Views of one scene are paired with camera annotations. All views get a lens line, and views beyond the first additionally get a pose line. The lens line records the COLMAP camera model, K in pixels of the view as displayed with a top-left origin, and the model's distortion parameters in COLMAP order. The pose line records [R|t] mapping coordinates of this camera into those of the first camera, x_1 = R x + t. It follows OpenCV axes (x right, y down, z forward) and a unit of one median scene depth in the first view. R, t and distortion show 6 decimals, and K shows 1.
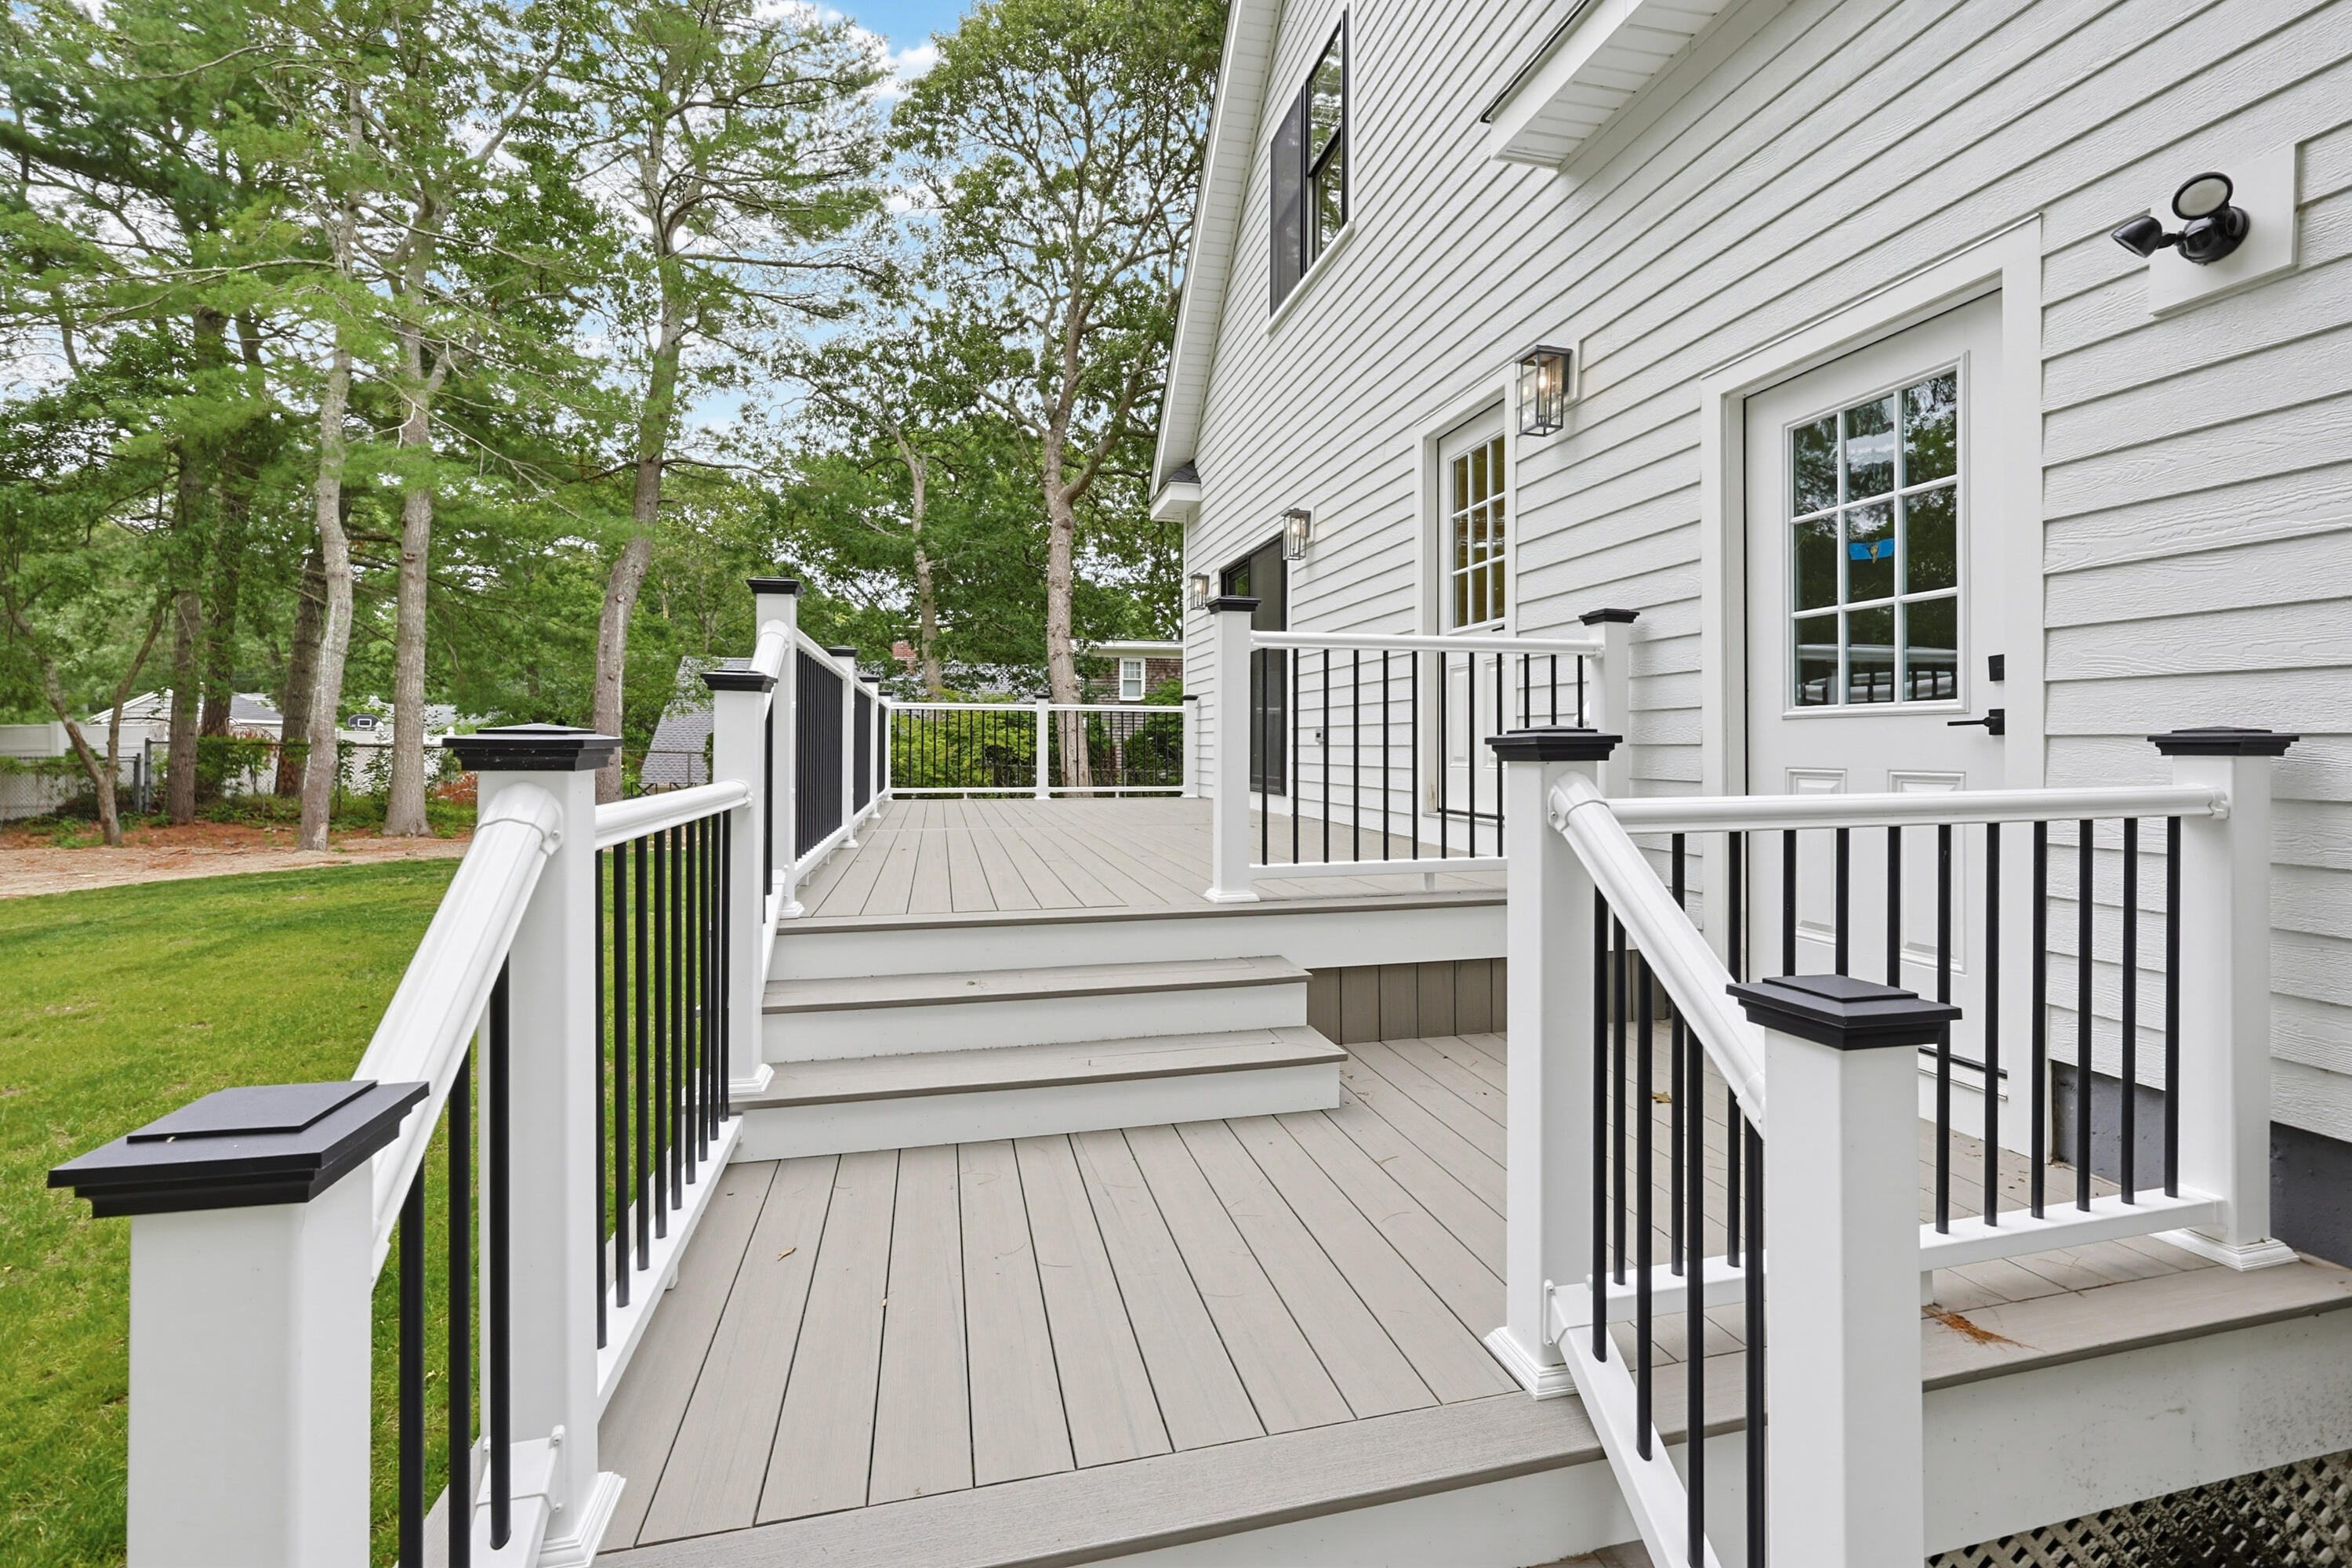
lens RADIAL K [[997.0, 0, 1155.9], [0, 997.0, 742.9], [0, 0, 1]] dist [0.003507, 0.000071]
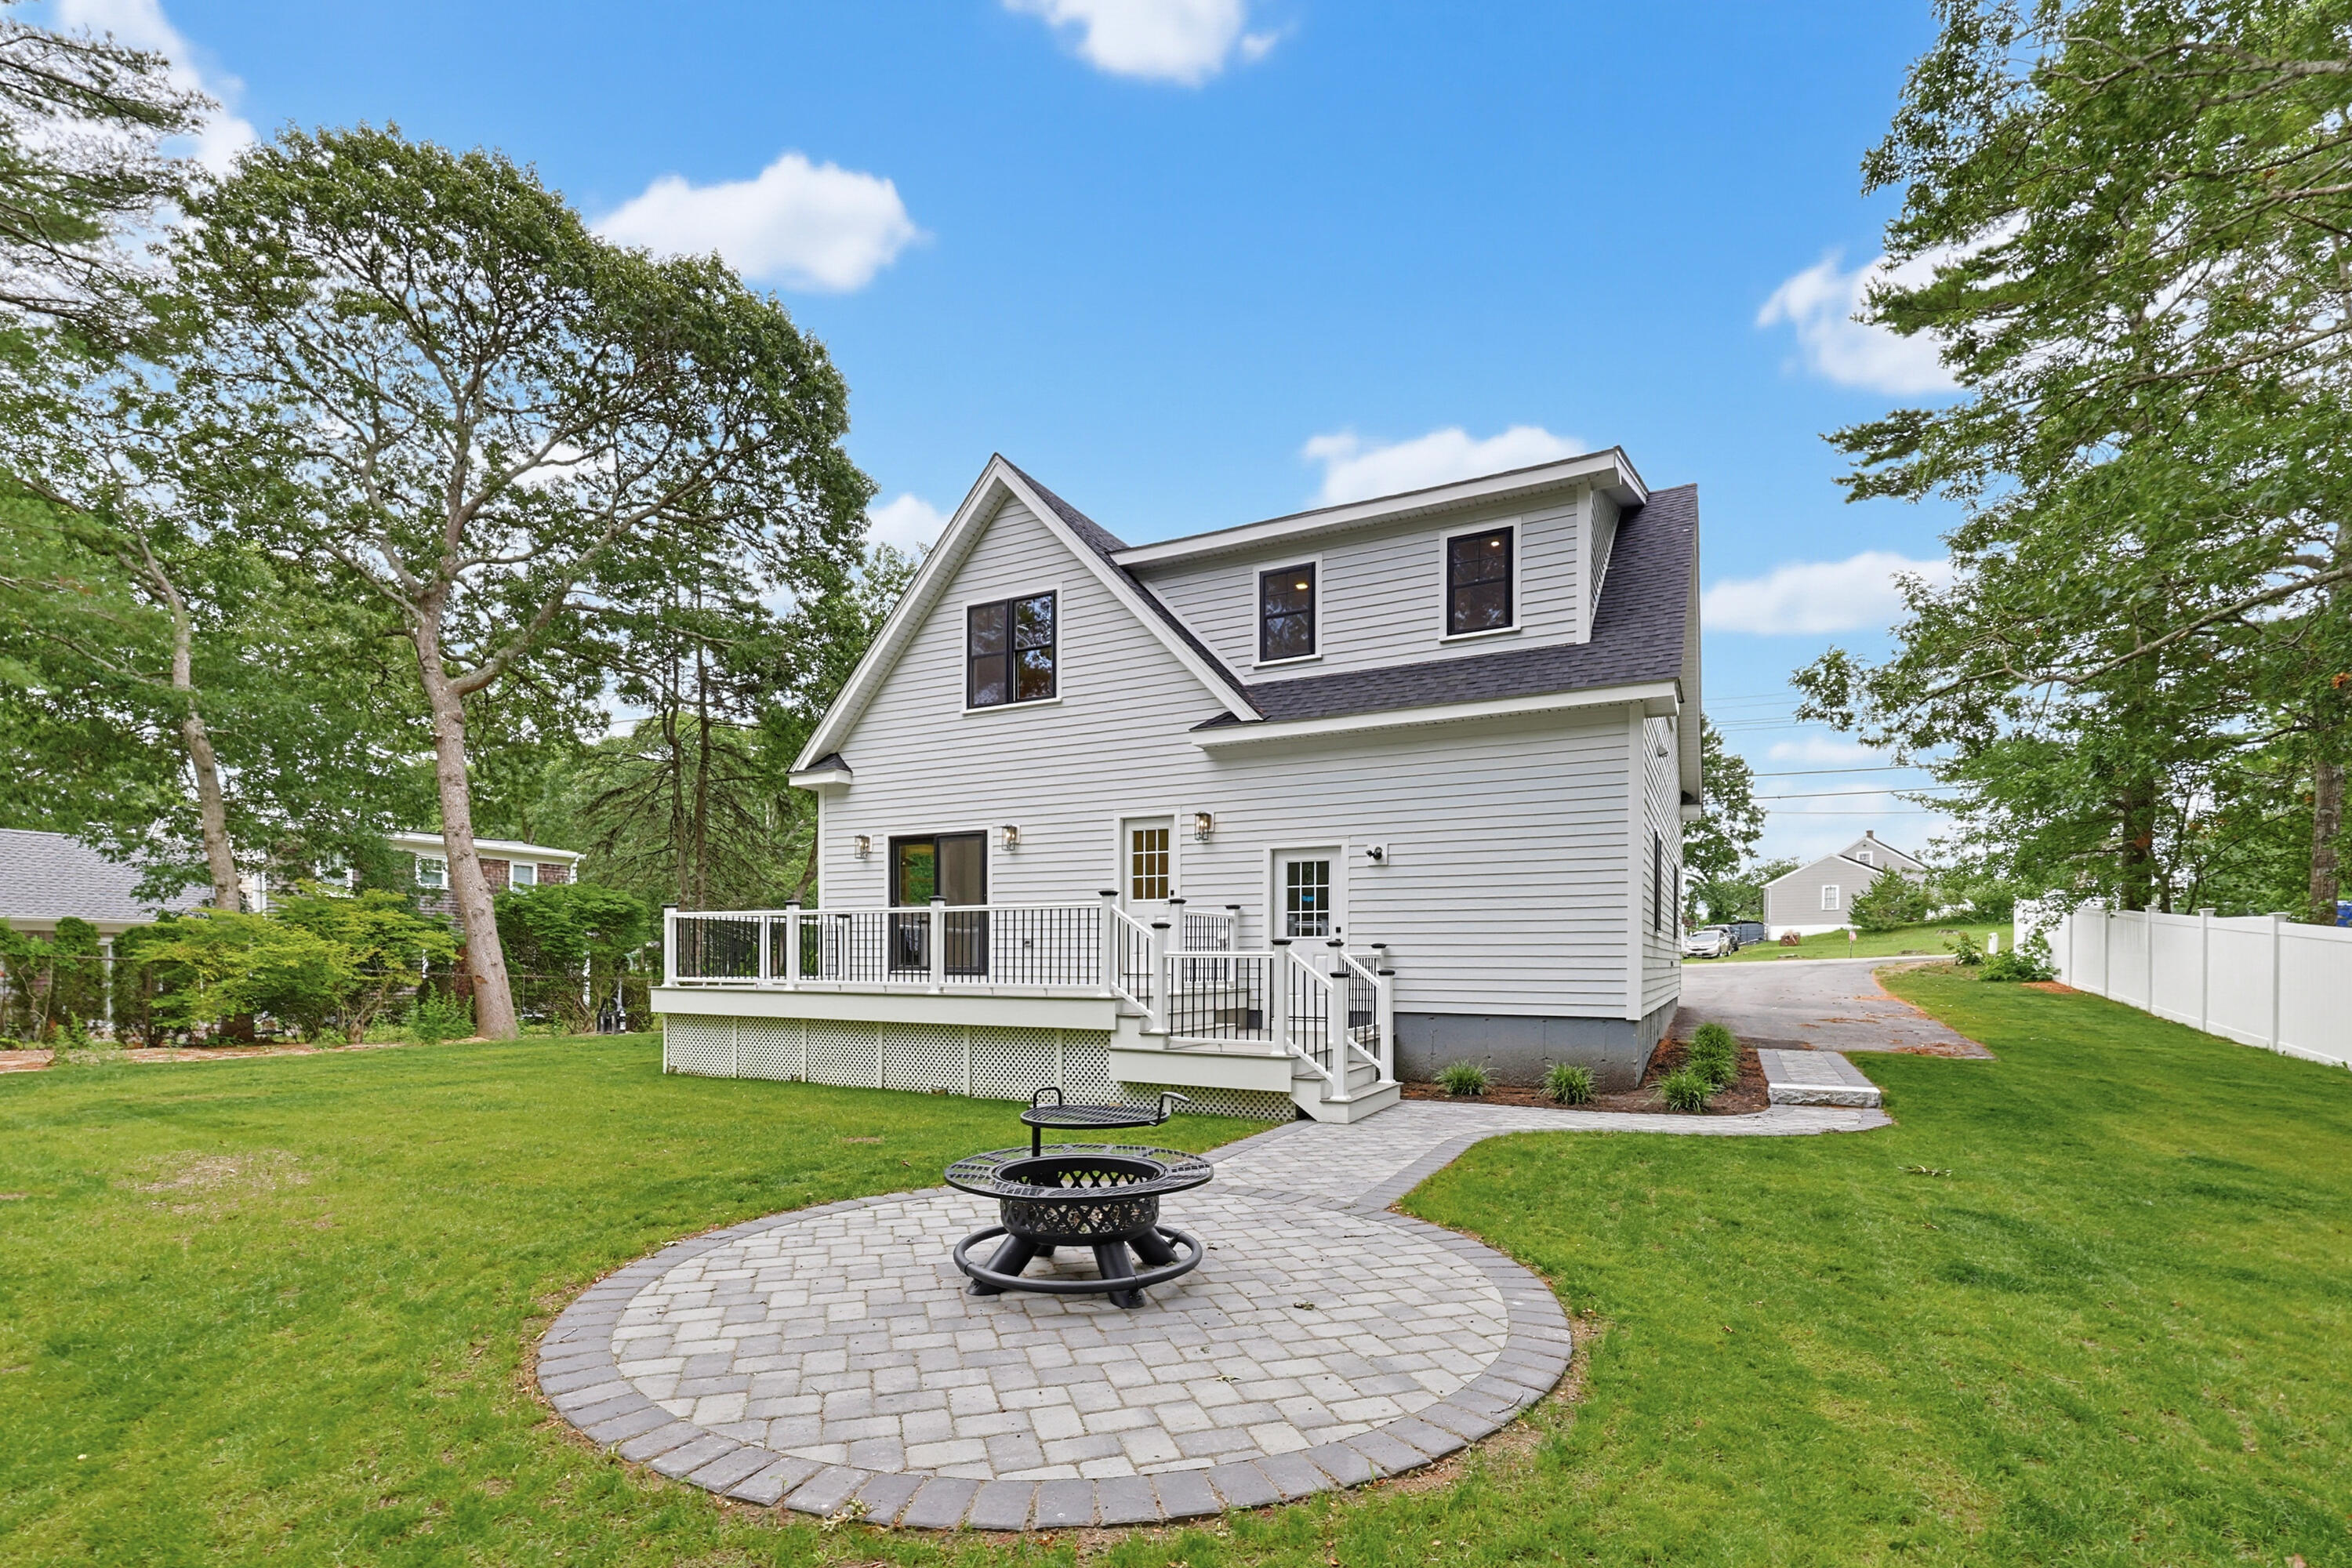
lens RADIAL K [[997.0, 0, 1207.2], [0, 997.0, 980.5], [0, 0, 1]] dist [0.003507, 0.000071]
pose [[0.622342, -0.017963, 0.782539, -1.462742], [-0.004730, 0.999632, 0.026708, 0.017634], [-0.782731, -0.020323, 0.622028, -0.649020]]
